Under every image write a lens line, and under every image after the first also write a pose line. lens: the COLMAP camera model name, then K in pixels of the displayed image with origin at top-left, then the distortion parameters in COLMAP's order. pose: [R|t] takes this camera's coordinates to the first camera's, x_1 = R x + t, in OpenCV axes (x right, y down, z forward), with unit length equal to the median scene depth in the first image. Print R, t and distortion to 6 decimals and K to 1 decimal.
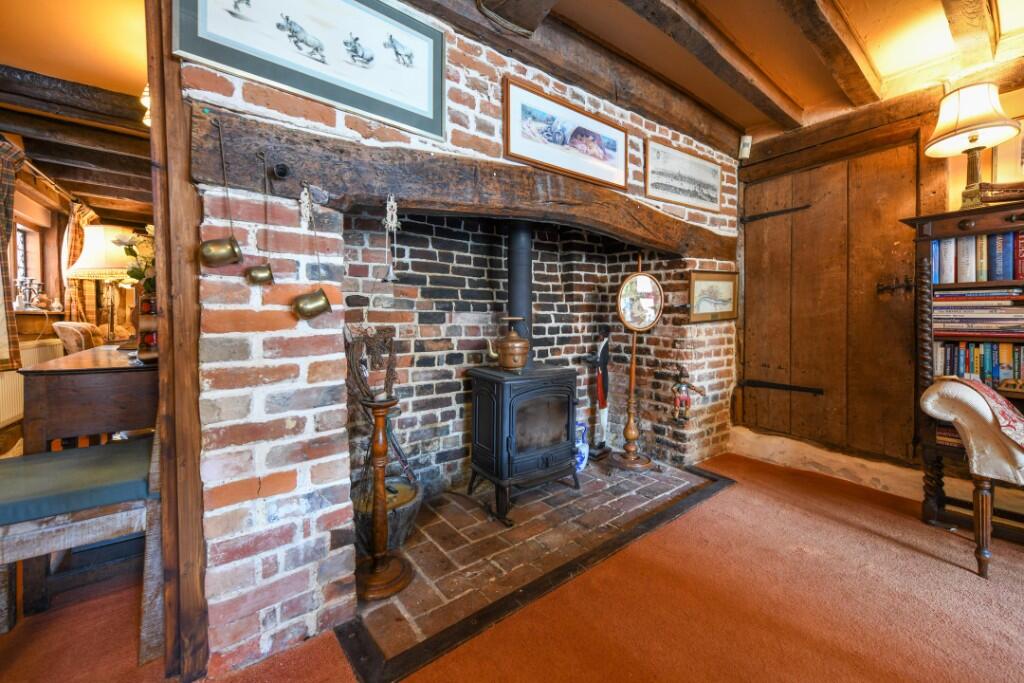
lens RADIAL K [[392.5, 0, 514.7], [0, 392.5, 326.5], [0, 0, 1]] dist [0.000631, 0.000083]
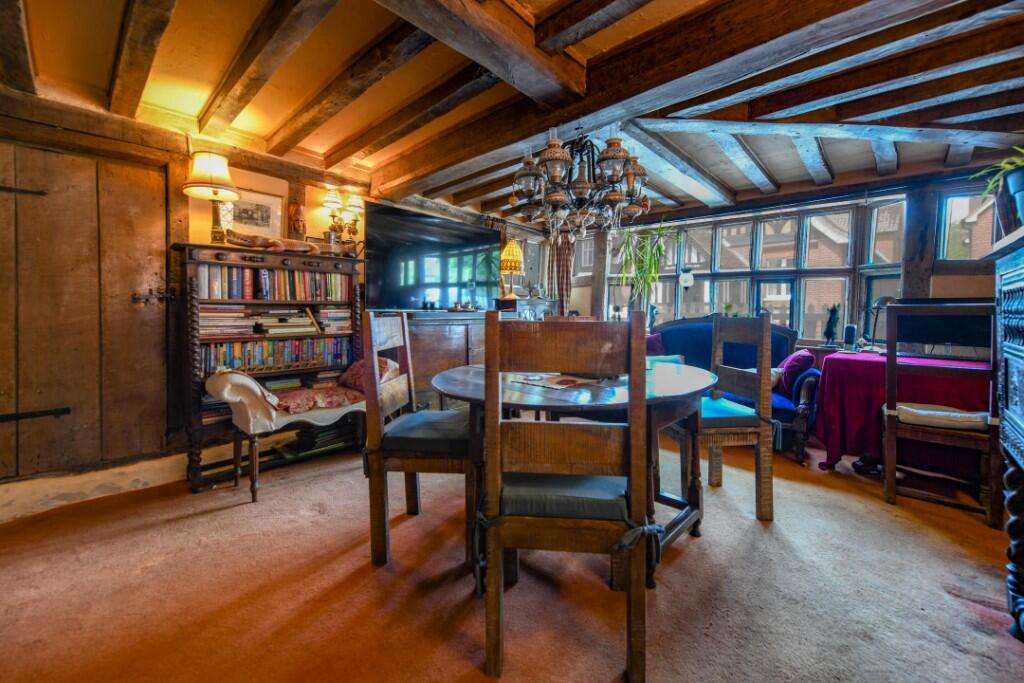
lens RADIAL K [[404.4, 0, 515.9], [0, 404.4, 316.1], [0, 0, 1]] dist [0.001139, 0.000165]
pose [[-0.166477, -0.006643, 0.986023, -0.371172], [0.021273, 0.999720, 0.010327, -0.044379], [-0.985816, 0.022695, -0.166289, 0.215013]]
